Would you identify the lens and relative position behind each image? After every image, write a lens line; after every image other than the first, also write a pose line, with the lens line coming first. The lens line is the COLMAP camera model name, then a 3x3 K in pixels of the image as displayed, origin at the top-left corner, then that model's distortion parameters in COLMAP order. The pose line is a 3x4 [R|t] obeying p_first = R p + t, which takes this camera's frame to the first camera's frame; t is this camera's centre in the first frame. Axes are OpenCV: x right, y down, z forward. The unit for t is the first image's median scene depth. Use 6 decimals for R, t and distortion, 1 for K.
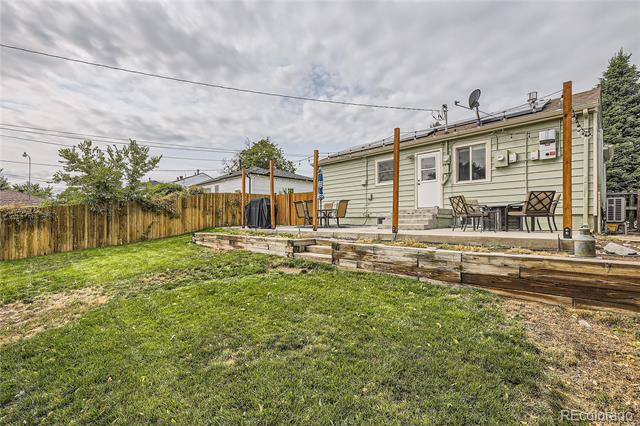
lens RADIAL K [[266.8, 0, 320.6], [0, 266.8, 217.1], [0, 0, 1]] dist [0.001882, 0.000172]
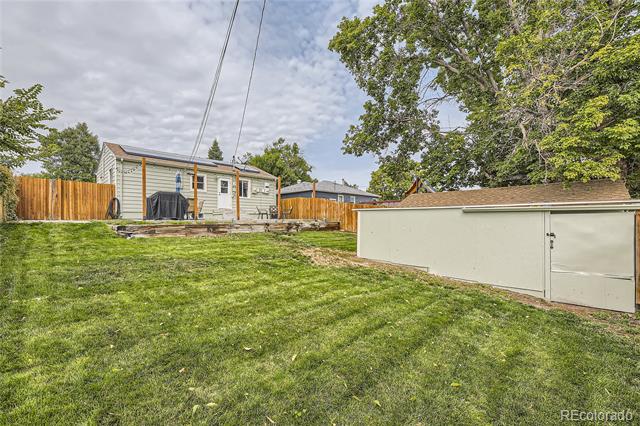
lens RADIAL K [[266.8, 0, 320.6], [0, 266.8, 217.1], [0, 0, 1]] dist [0.001882, 0.000172]
pose [[-0.022285, 0.016401, 0.999617, -1.729951], [-0.007505, 0.999835, -0.016572, 0.053886], [-0.999723, -0.007872, -0.022158, 0.510098]]
